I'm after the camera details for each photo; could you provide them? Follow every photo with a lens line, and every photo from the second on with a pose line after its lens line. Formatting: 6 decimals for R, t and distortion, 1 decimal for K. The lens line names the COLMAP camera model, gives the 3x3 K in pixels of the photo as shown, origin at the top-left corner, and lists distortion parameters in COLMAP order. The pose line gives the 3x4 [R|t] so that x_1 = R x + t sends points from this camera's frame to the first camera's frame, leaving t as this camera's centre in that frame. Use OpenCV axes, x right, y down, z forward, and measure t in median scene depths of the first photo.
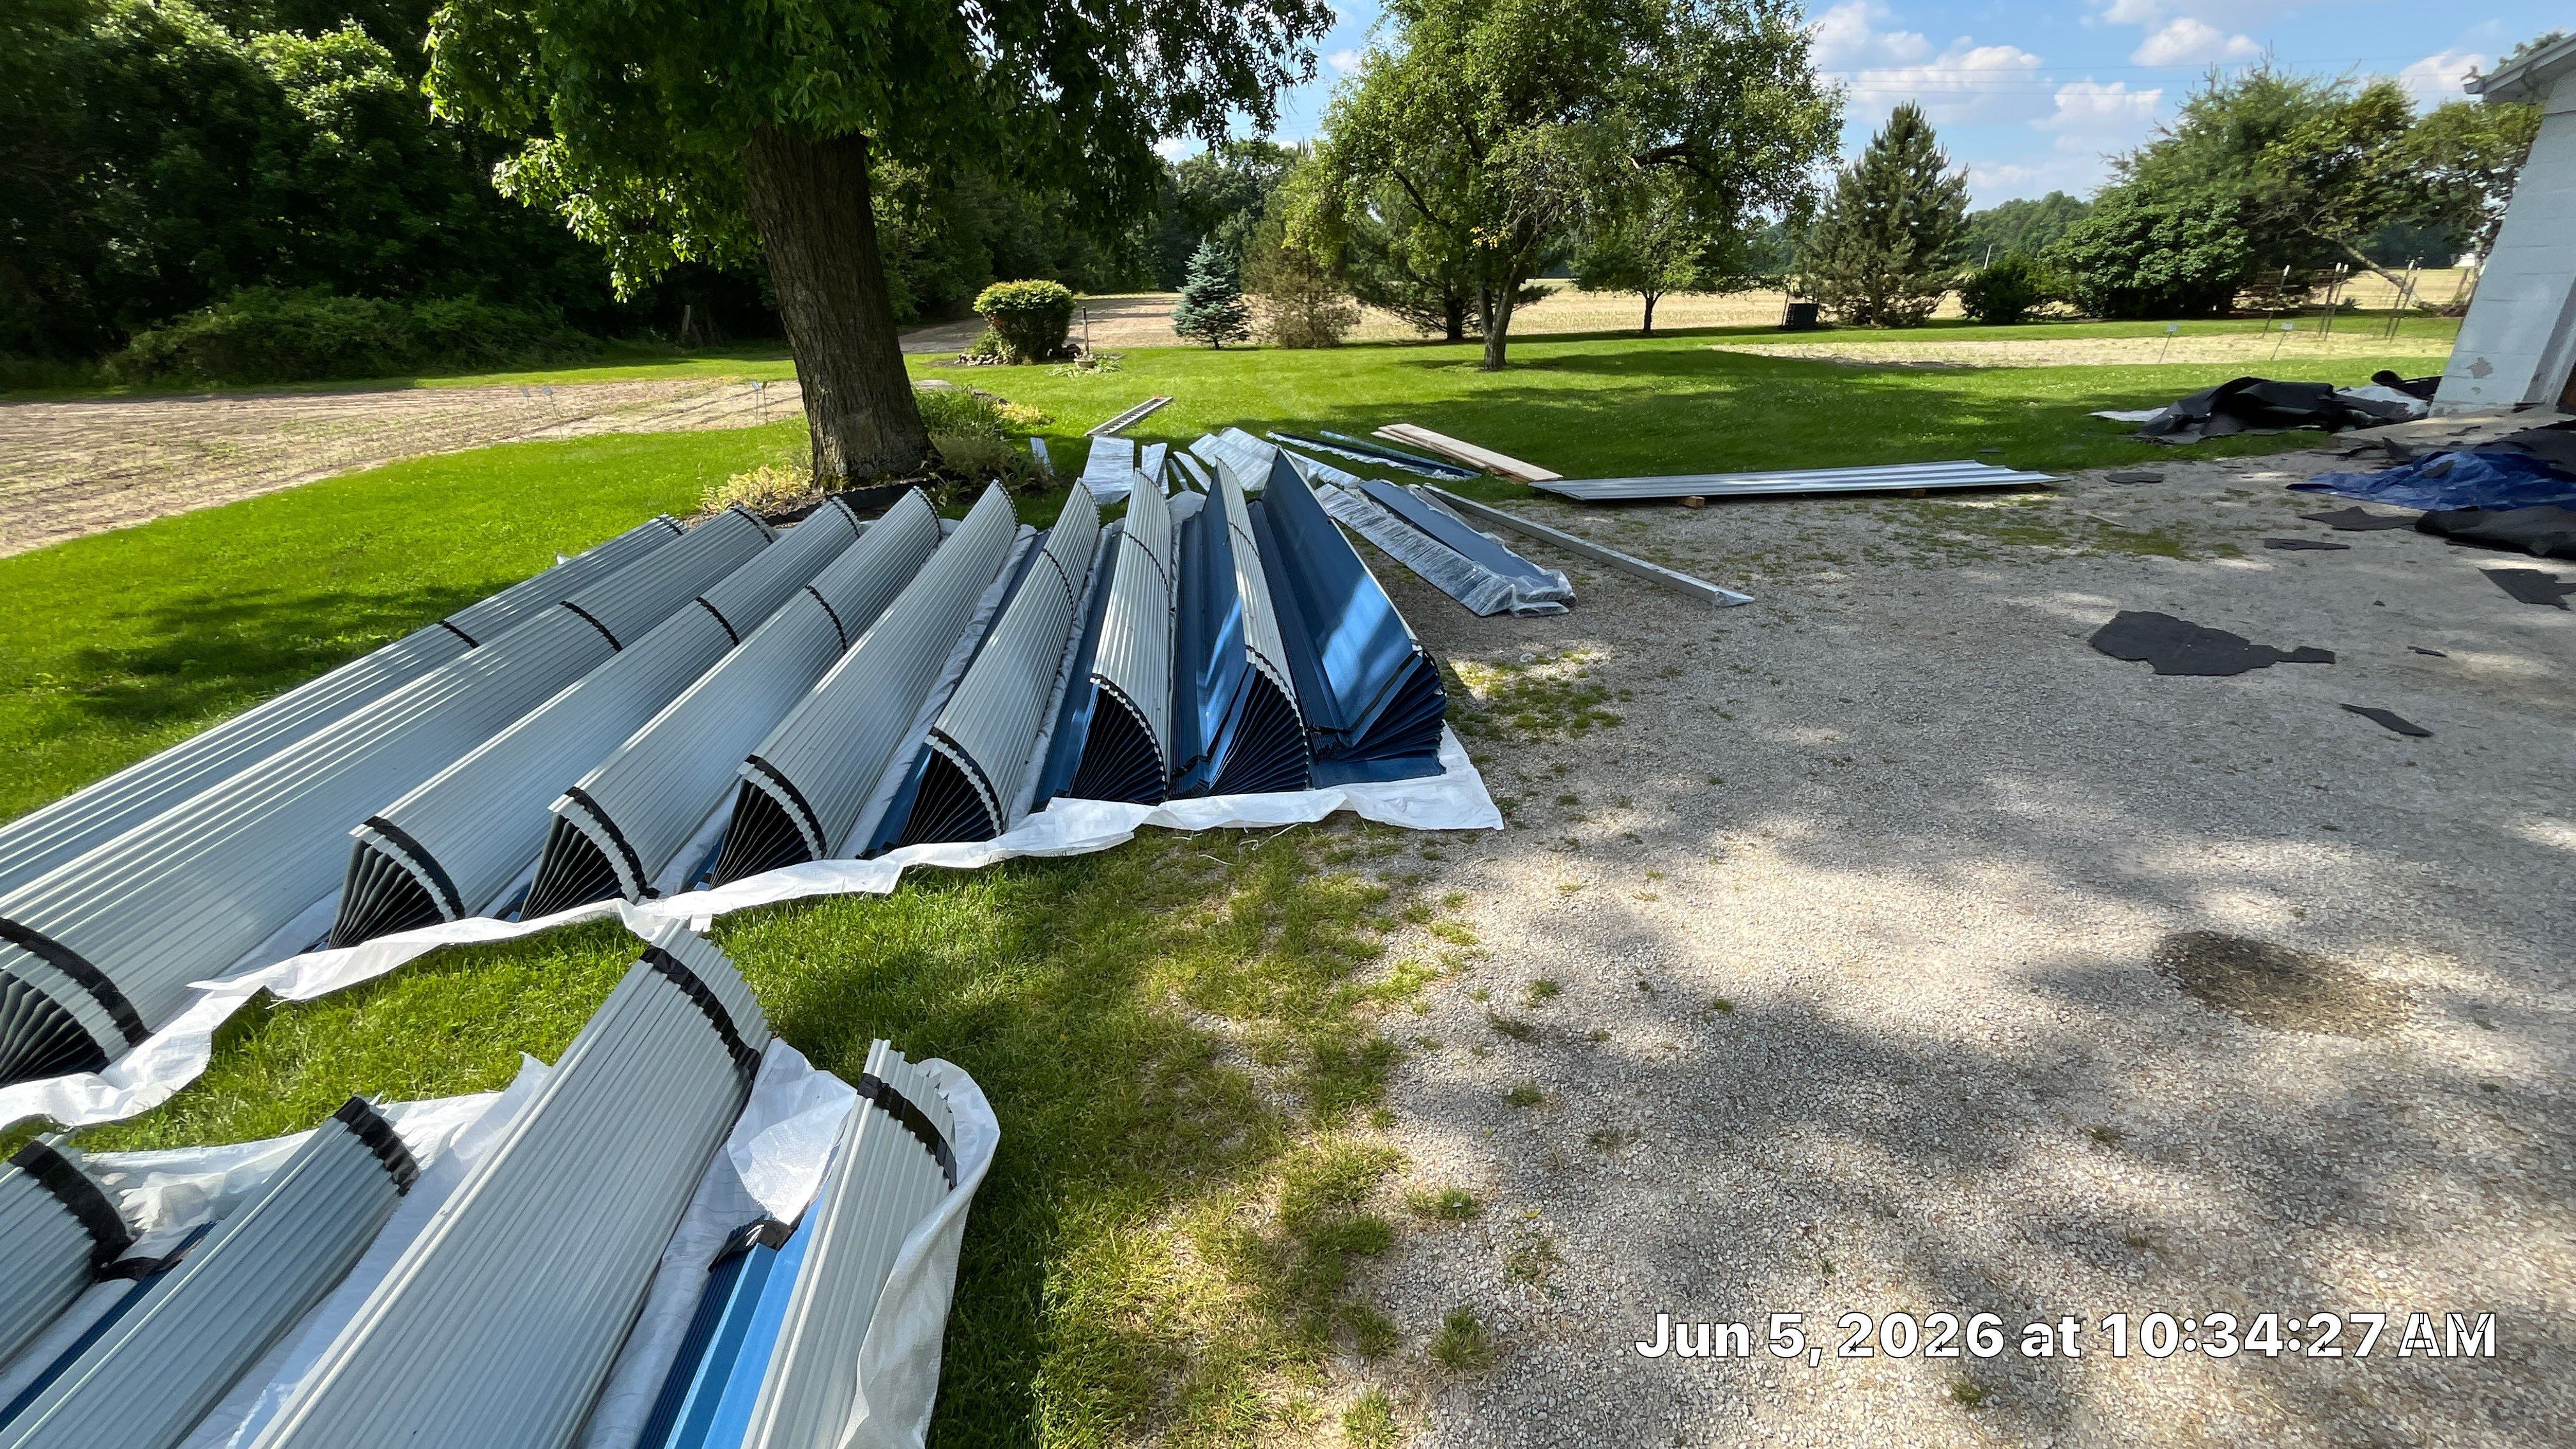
lens RADIAL K [[1052.6, 0, 1283.2], [0, 1052.6, 726.6], [0, 0, 1]] dist [0.001370, -0.000412]
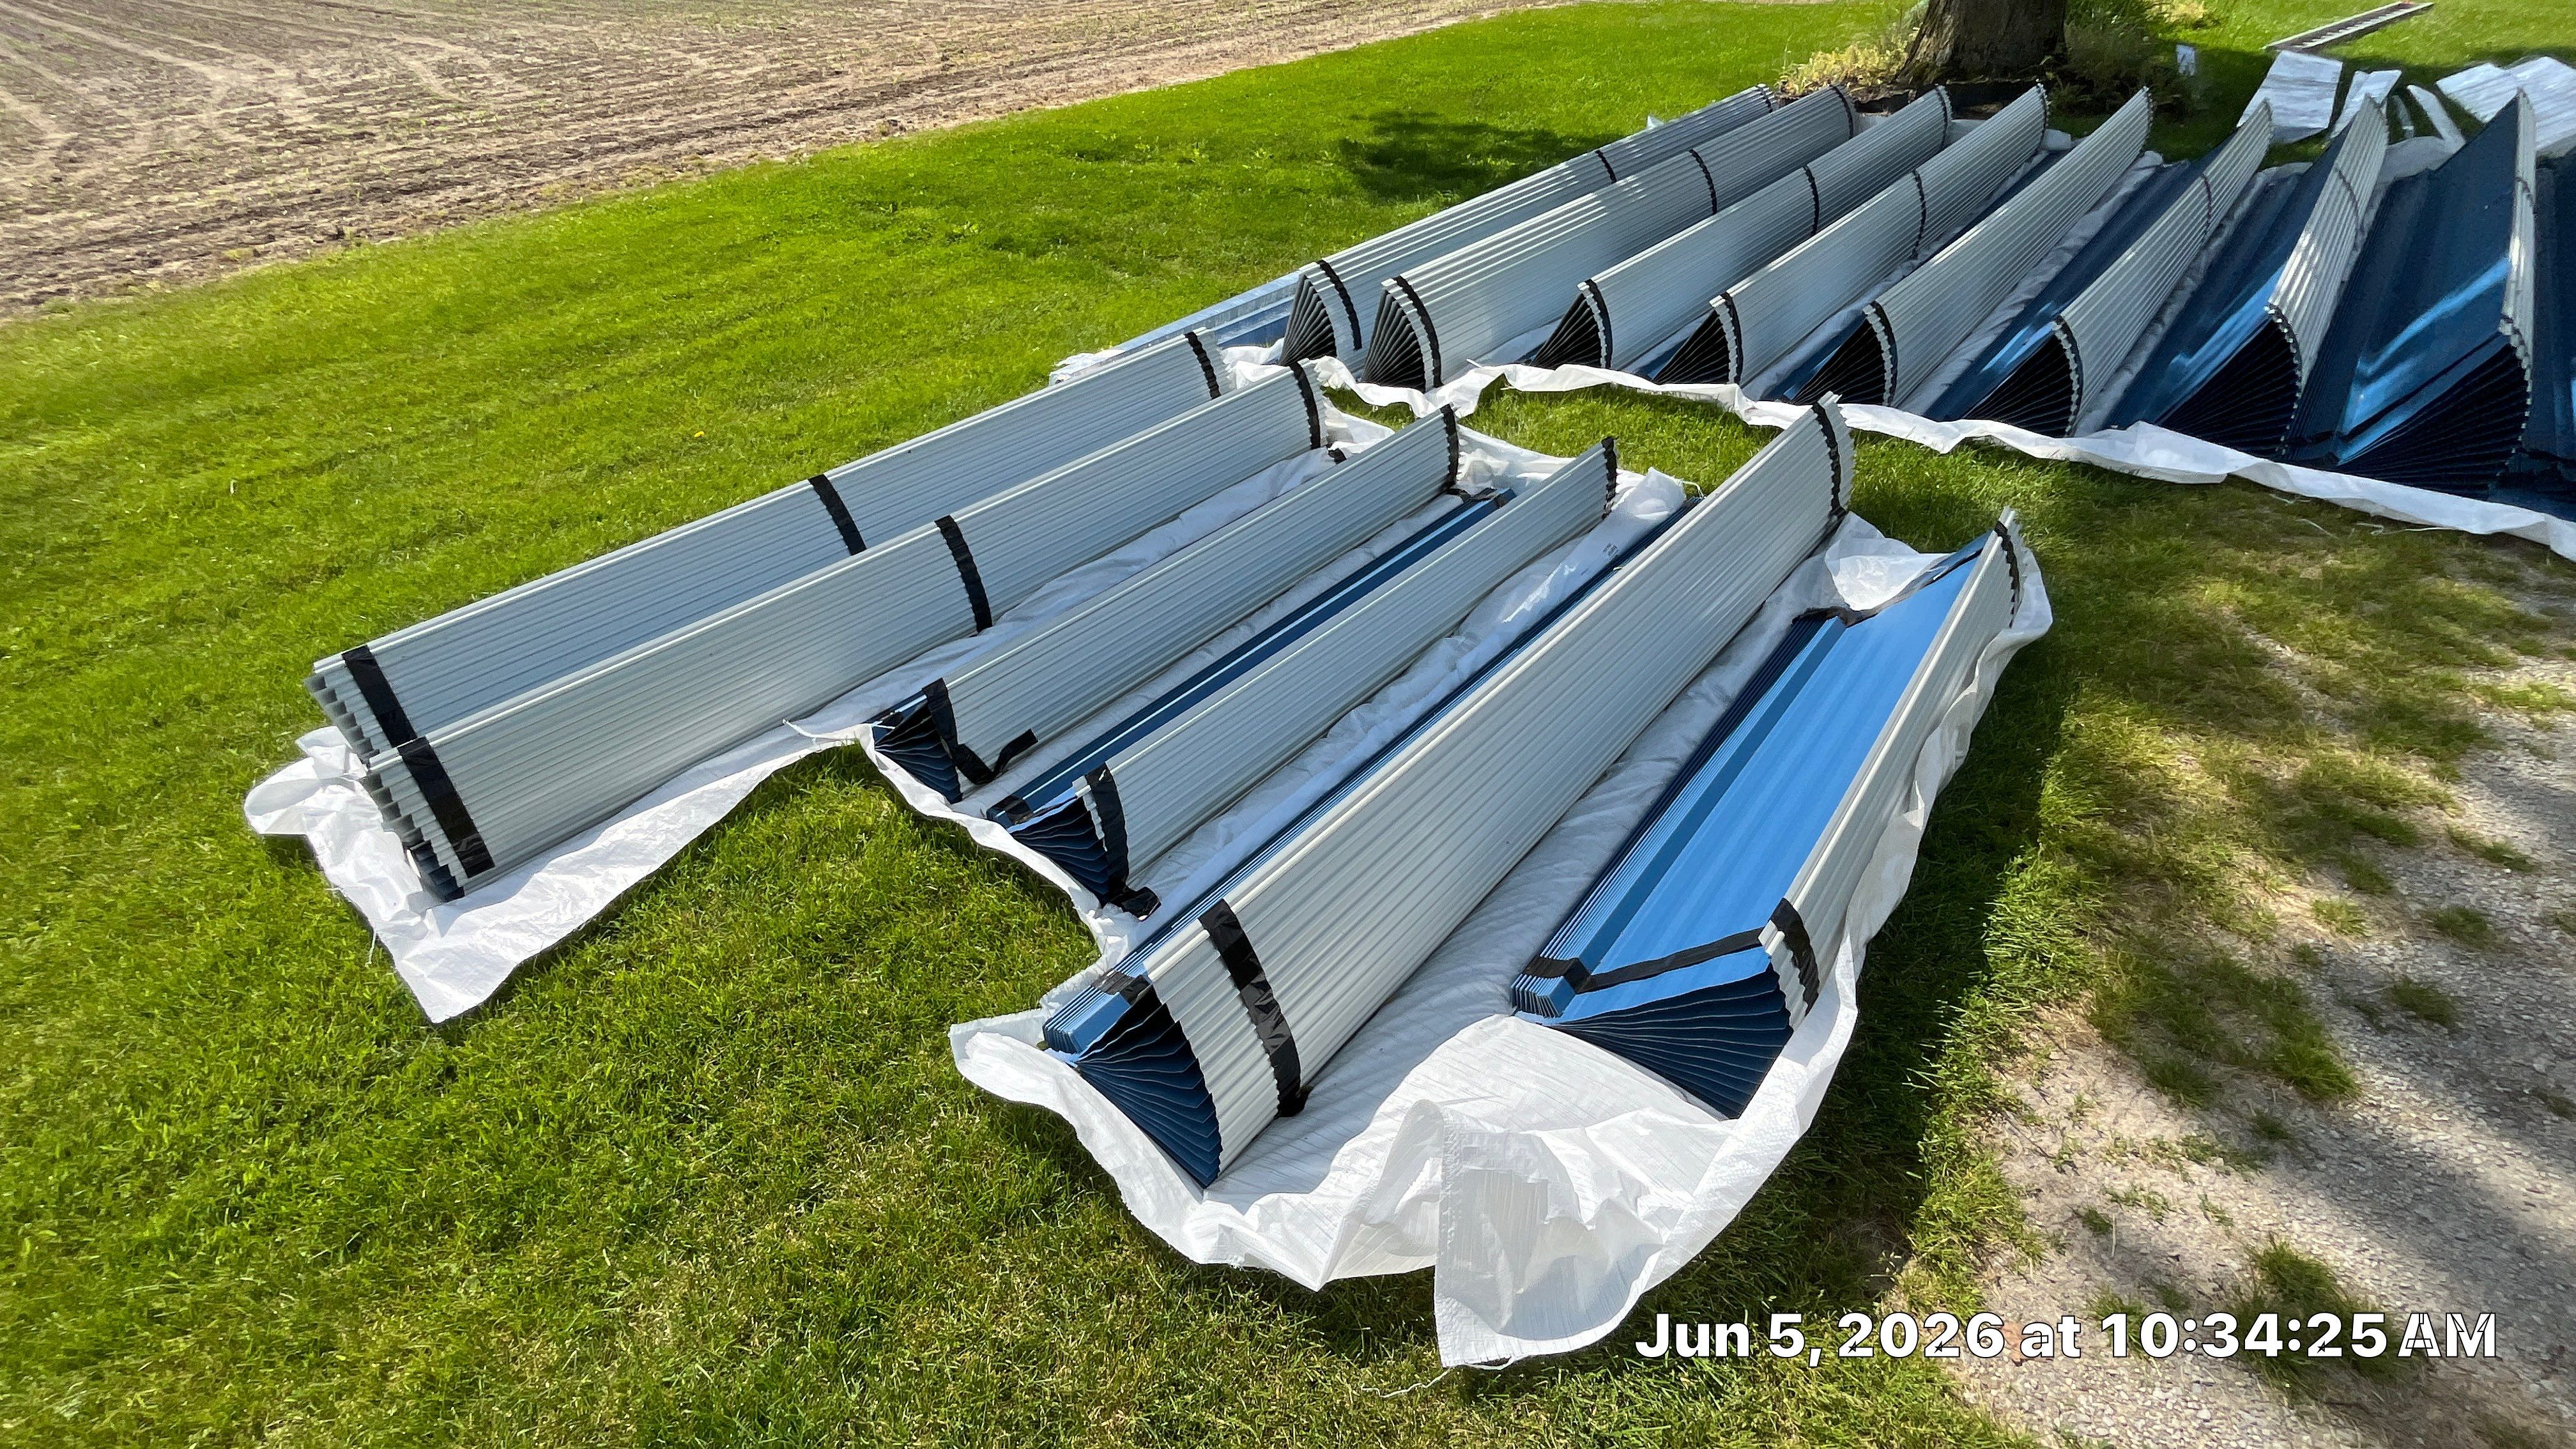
lens RADIAL K [[1052.6, 0, 1283.2], [0, 1052.6, 726.6], [0, 0, 1]] dist [0.001370, -0.000412]
pose [[0.684618, 0.465728, -0.560710, -0.032210], [-0.268874, 0.876362, 0.399619, 0.057576], [0.677499, -0.122826, 0.725196, -0.129691]]
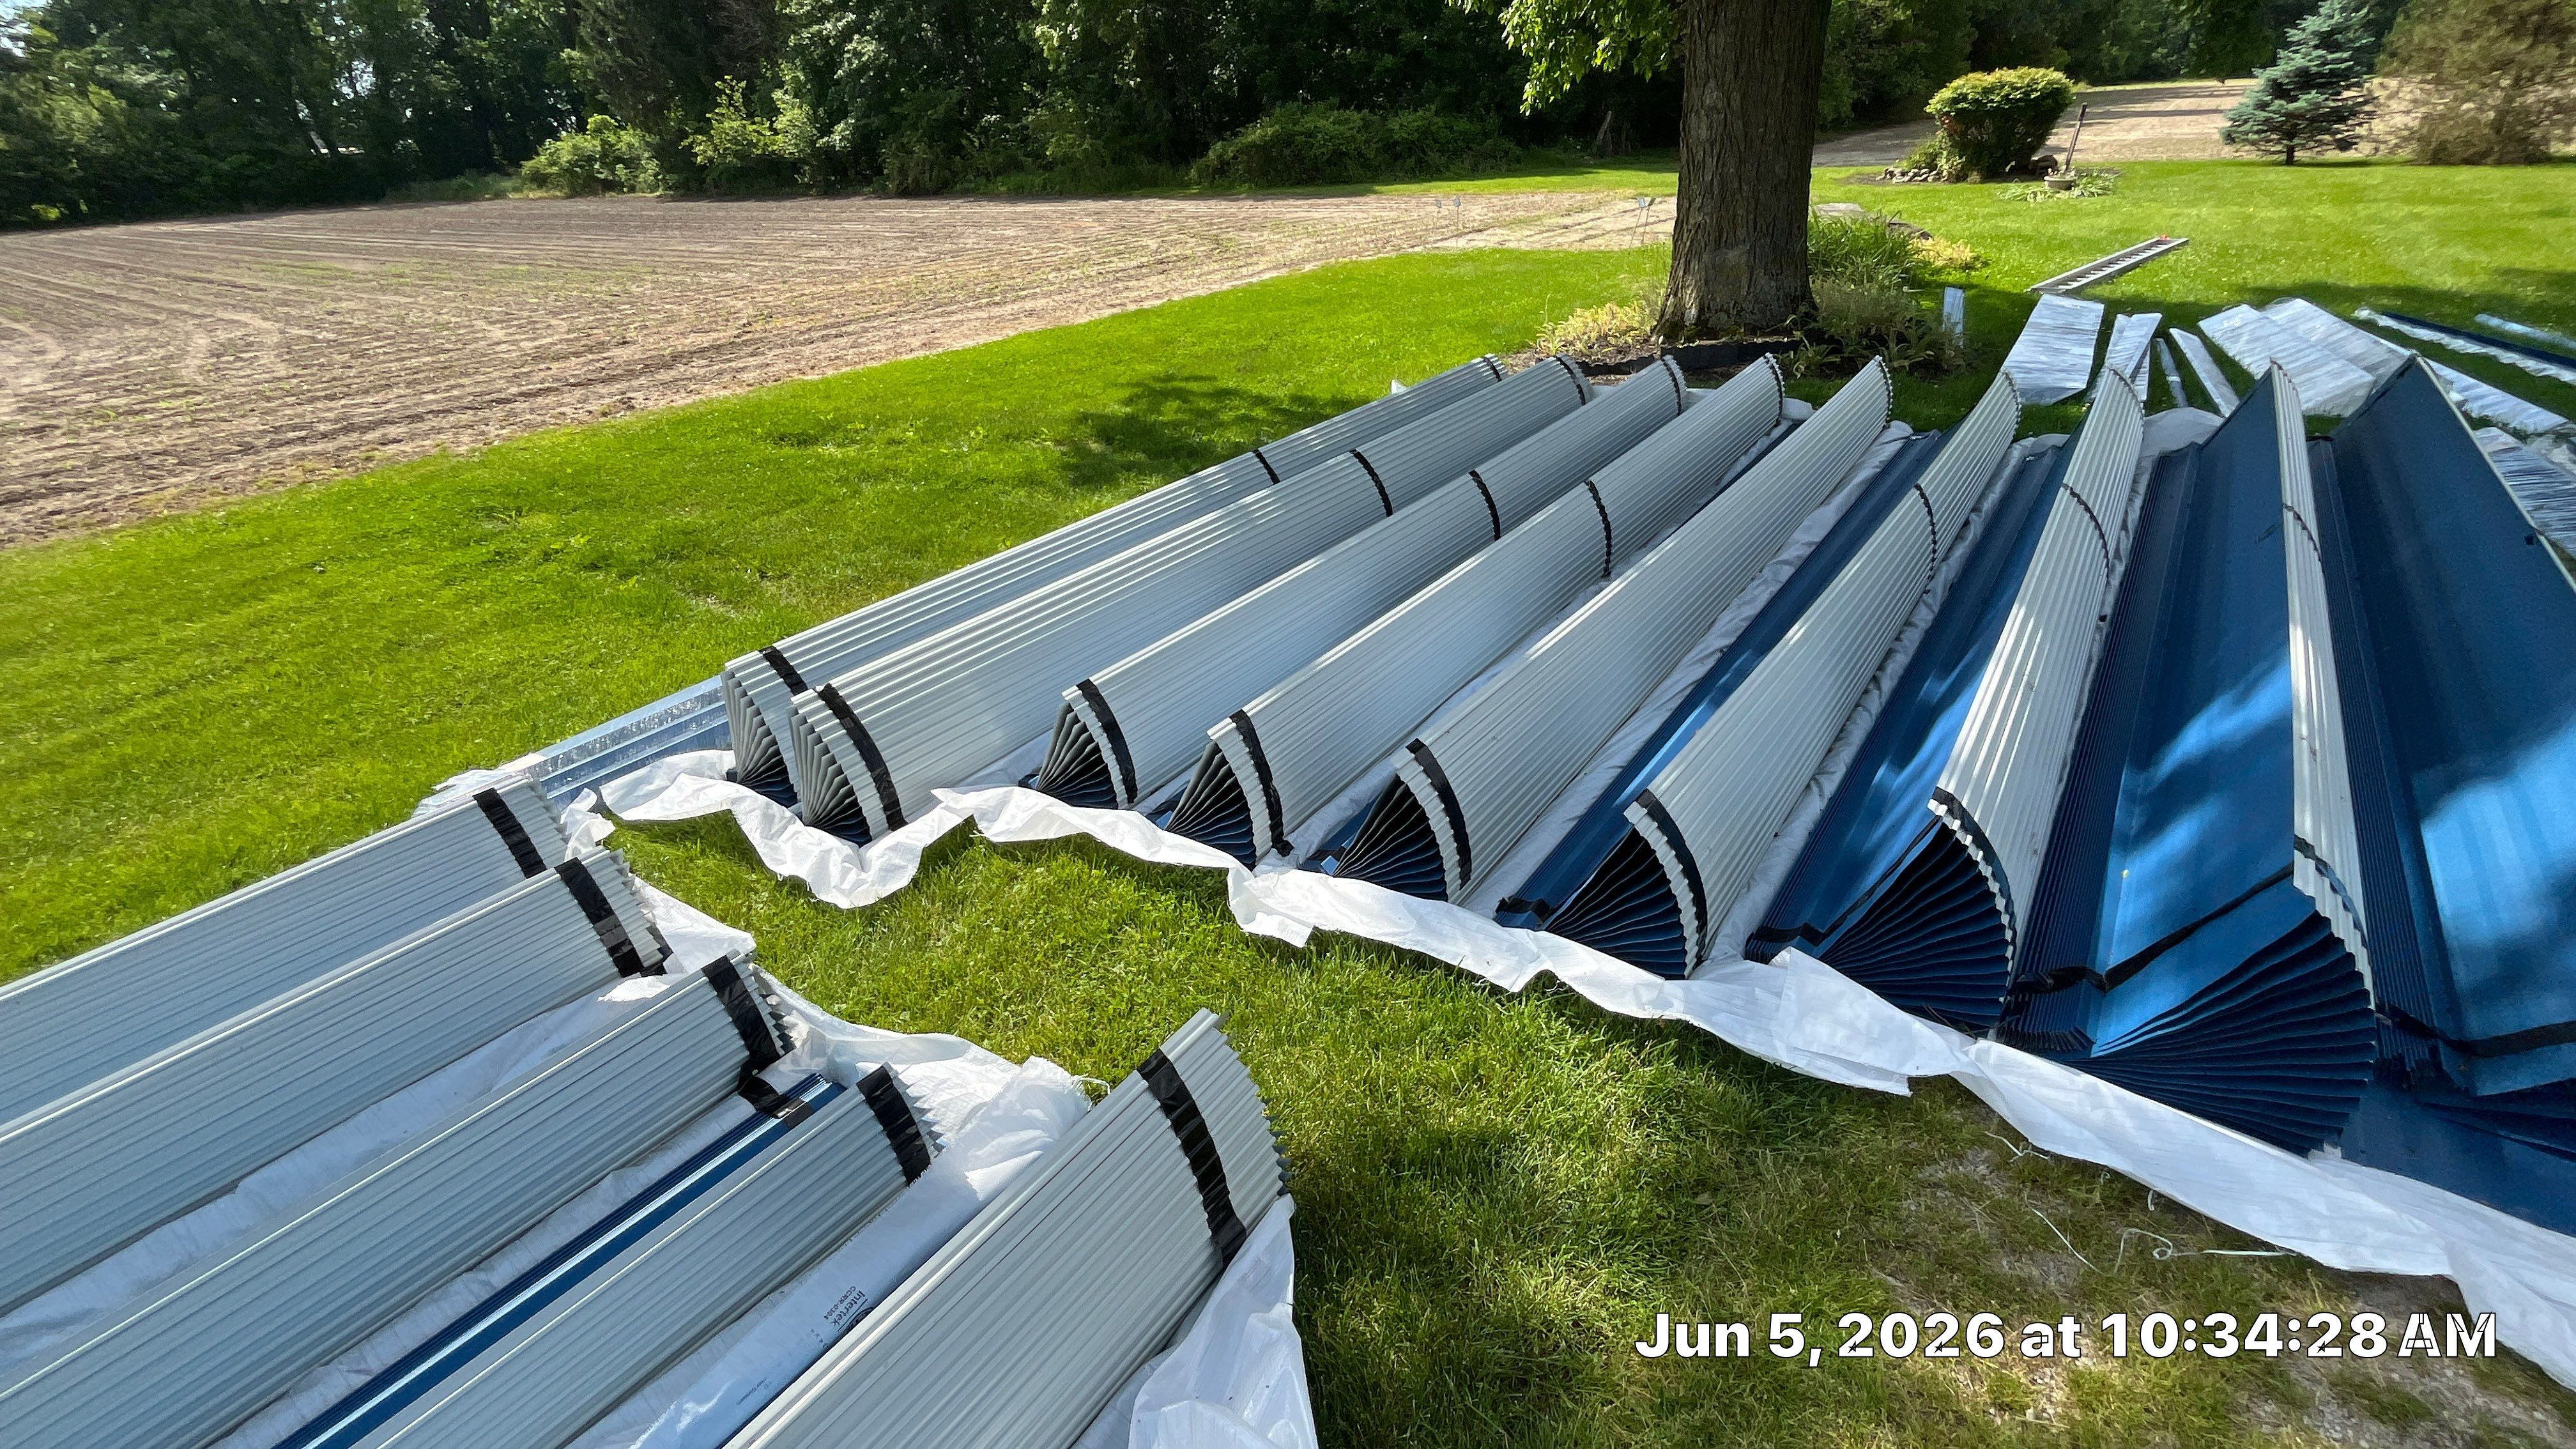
lens RADIAL K [[1052.6, 0, 1283.2], [0, 1052.6, 726.6], [0, 0, 1]] dist [0.001370, -0.000412]
pose [[0.731629, 0.328909, -0.597107, -0.043970], [-0.235524, 0.943927, 0.231366, -0.053814], [0.639724, -0.028641, 0.768071, 0.129817]]
